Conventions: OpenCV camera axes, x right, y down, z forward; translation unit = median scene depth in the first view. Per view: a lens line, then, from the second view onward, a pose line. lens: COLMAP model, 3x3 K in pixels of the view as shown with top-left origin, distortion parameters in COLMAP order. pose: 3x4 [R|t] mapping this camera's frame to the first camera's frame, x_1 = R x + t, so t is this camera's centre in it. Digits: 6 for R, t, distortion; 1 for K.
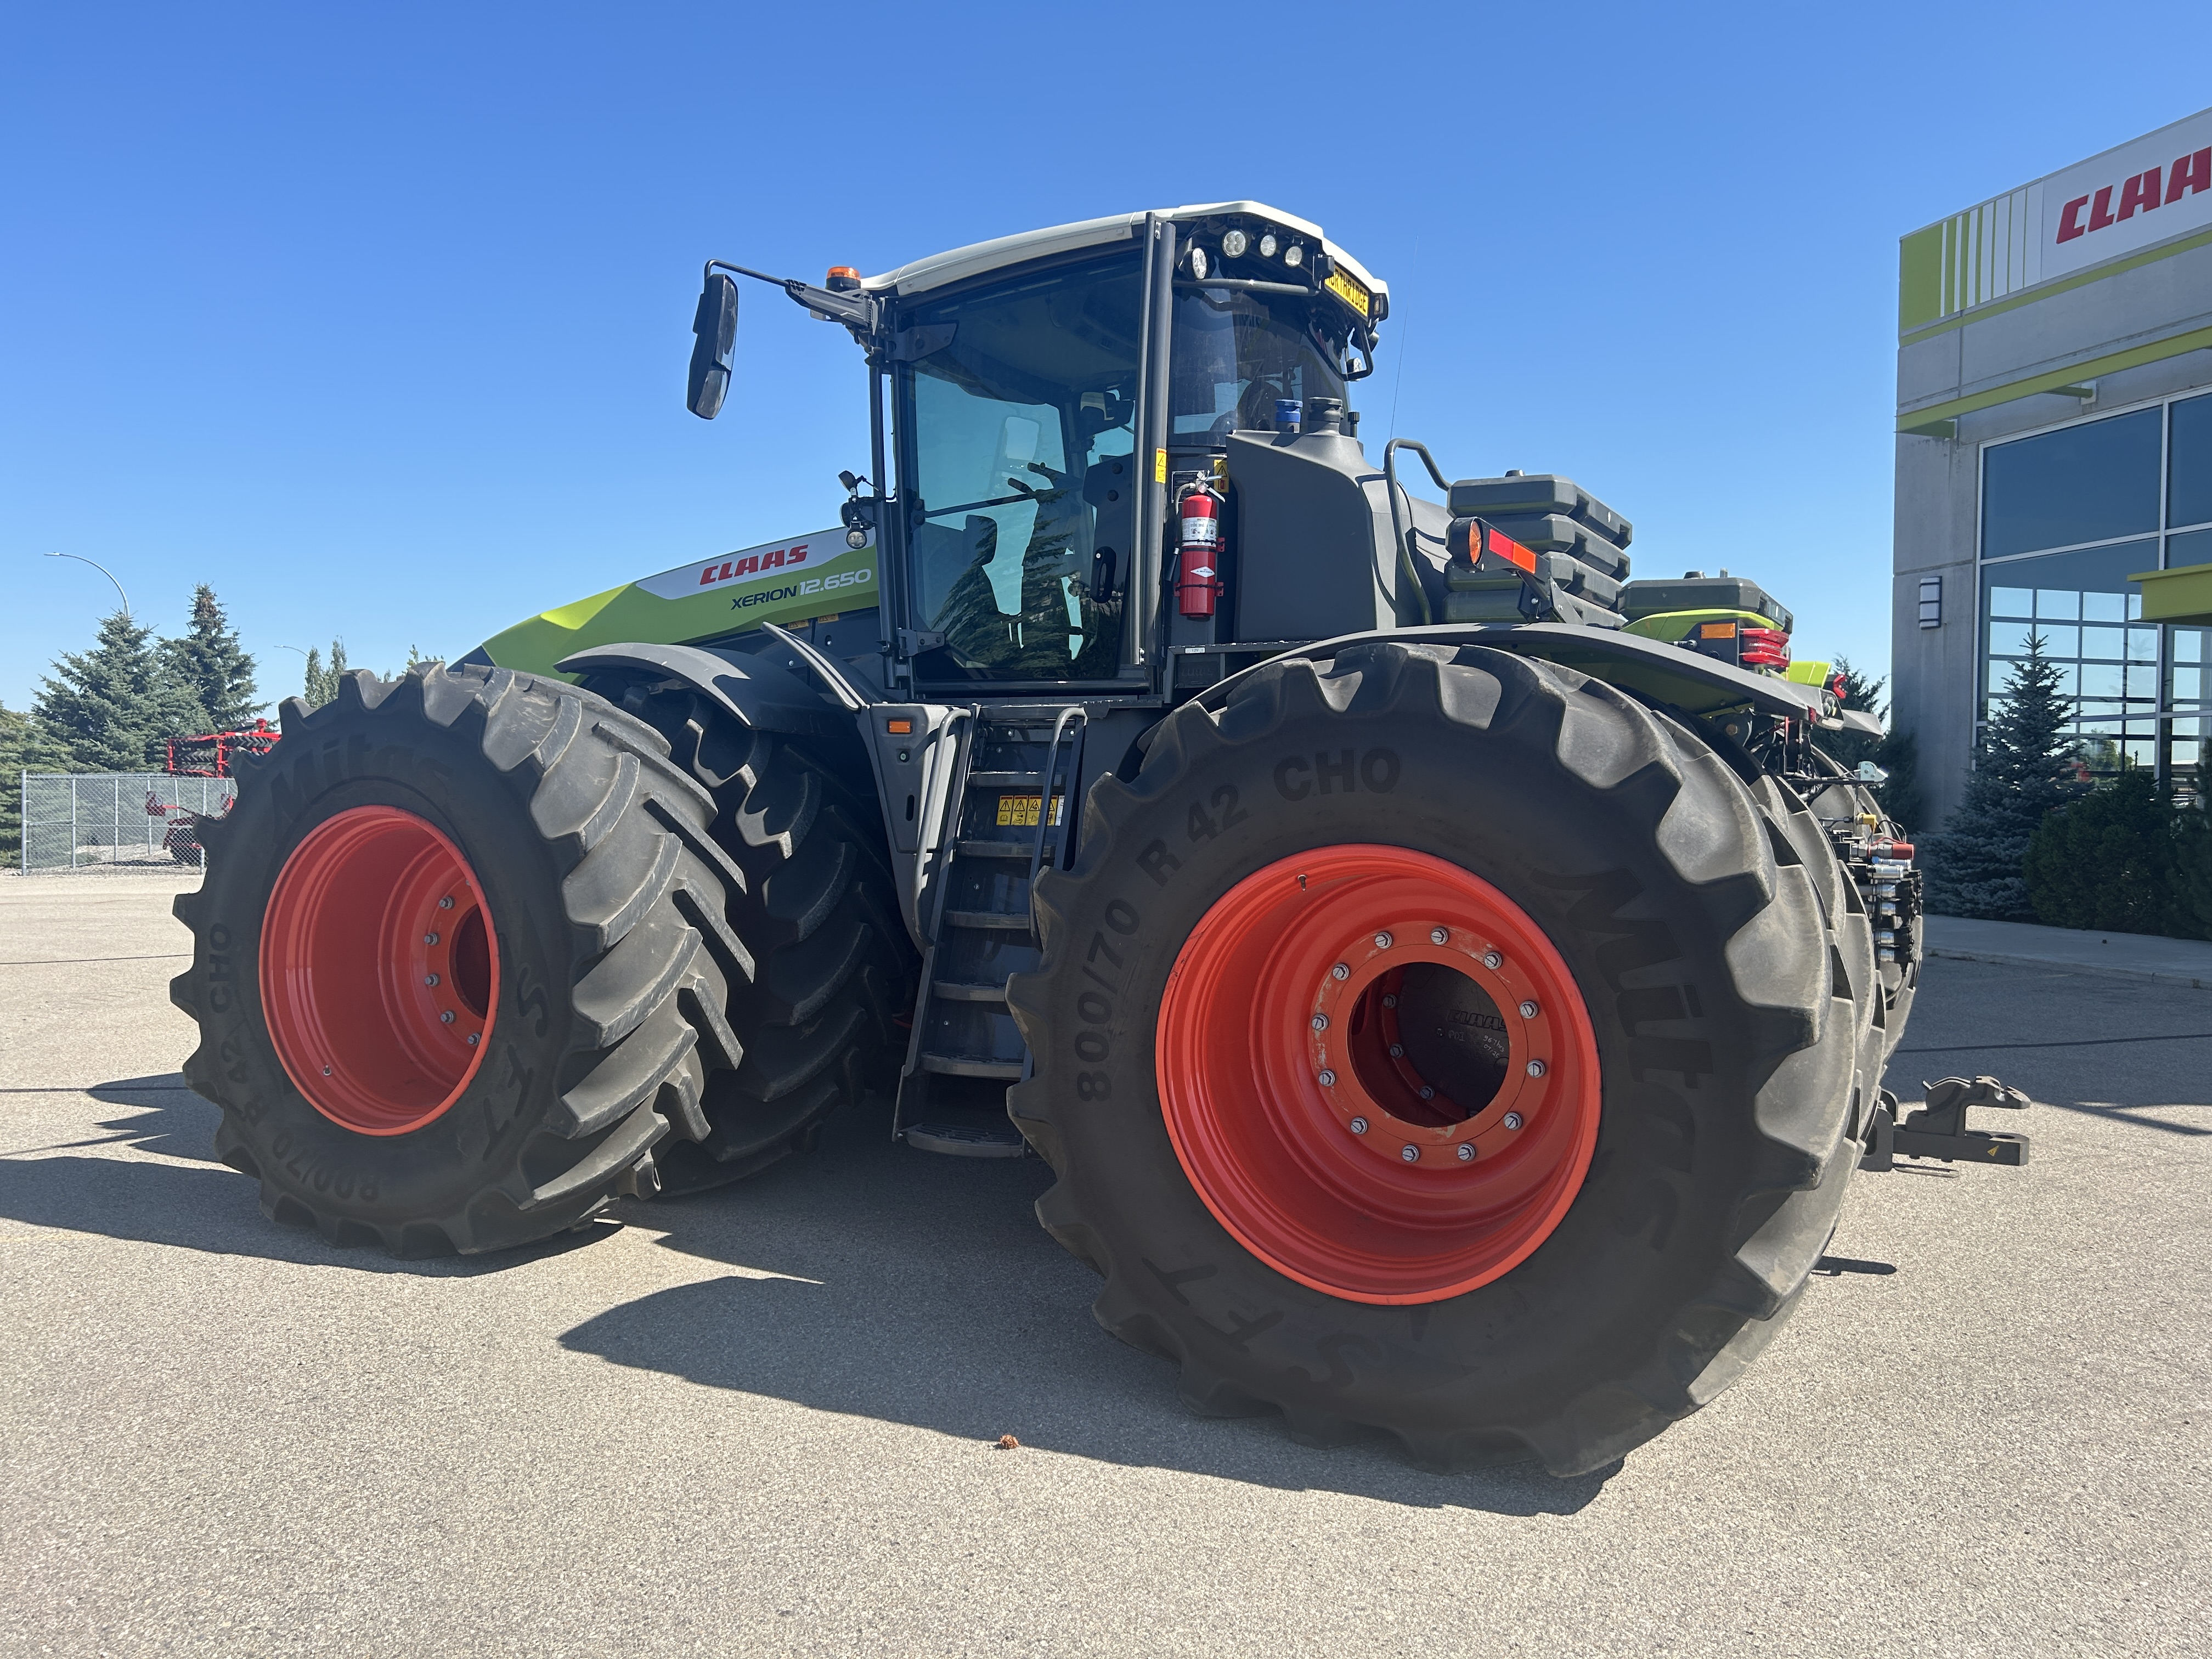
lens RADIAL K [[1640.2, 0, 1113.7], [0, 1640.2, 844.5], [0, 0, 1]] dist [0.096421, -0.108988]
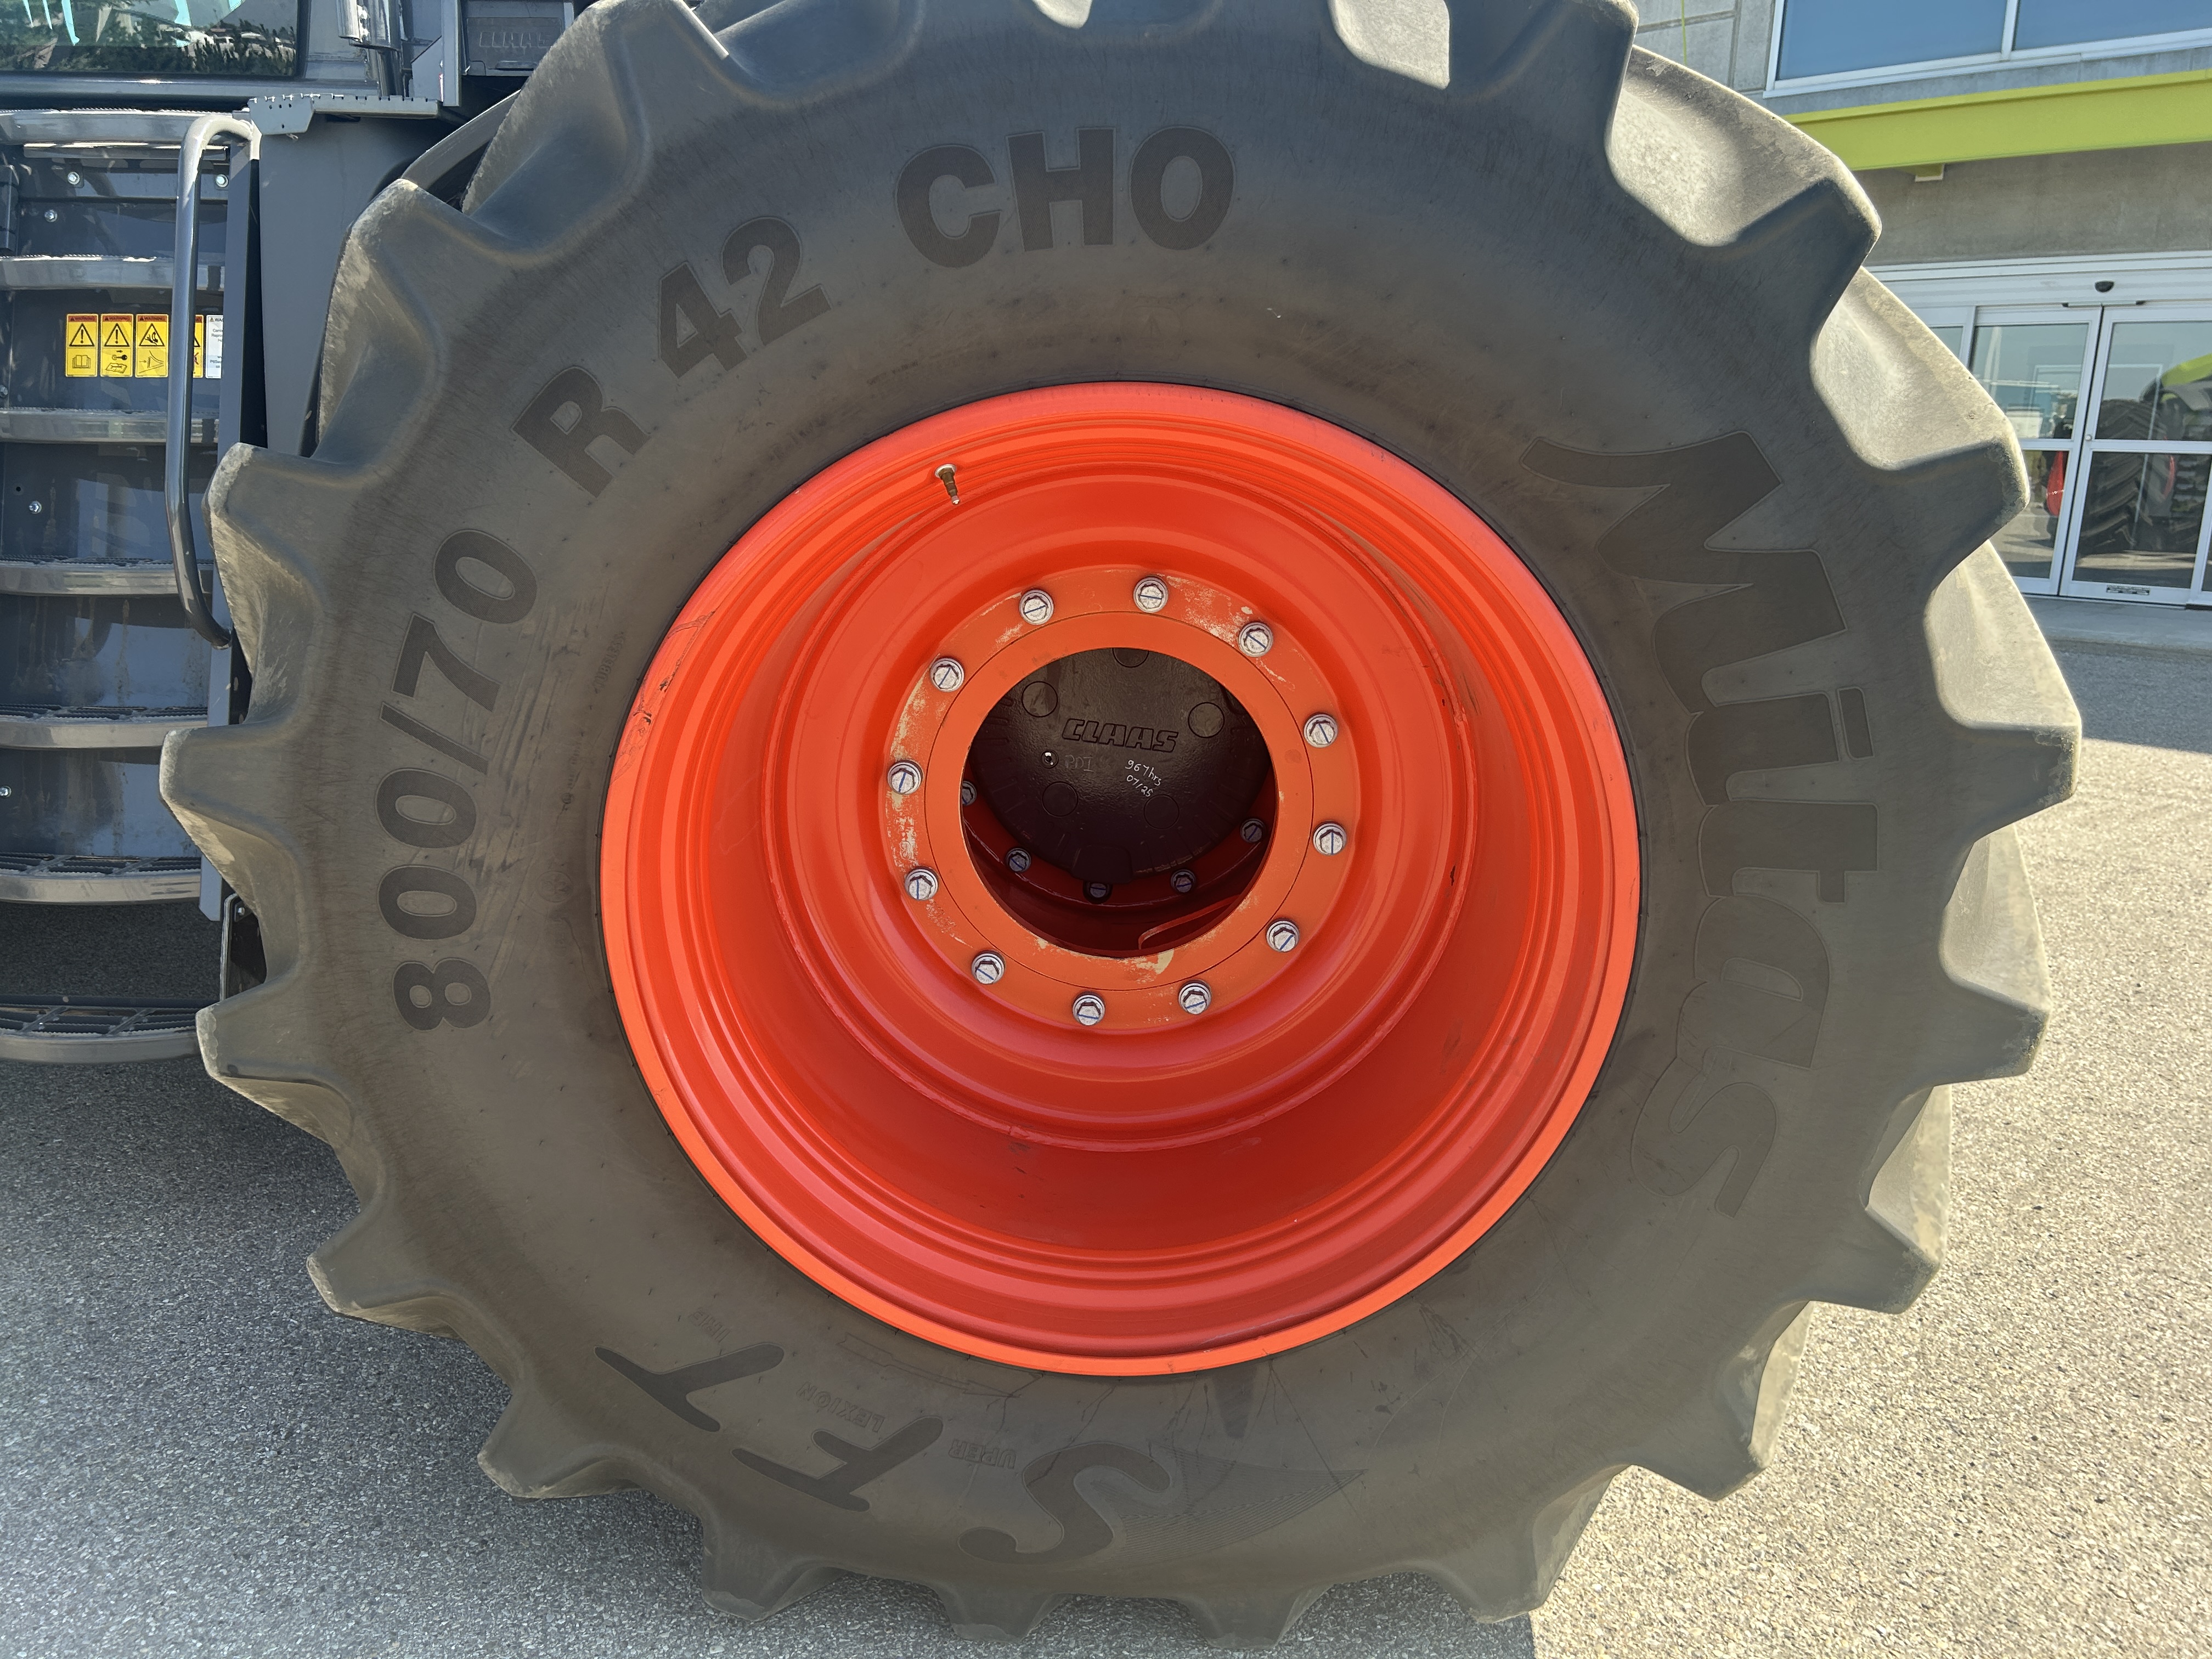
lens RADIAL K [[1640.2, 0, 1113.7], [0, 1640.2, 844.5], [0, 0, 1]] dist [0.096421, -0.108988]
pose [[0.889536, -0.105984, 0.444402, -0.042504], [0.003805, 0.974405, 0.224766, 0.017317], [-0.456849, -0.198247, 0.867172, 0.559153]]
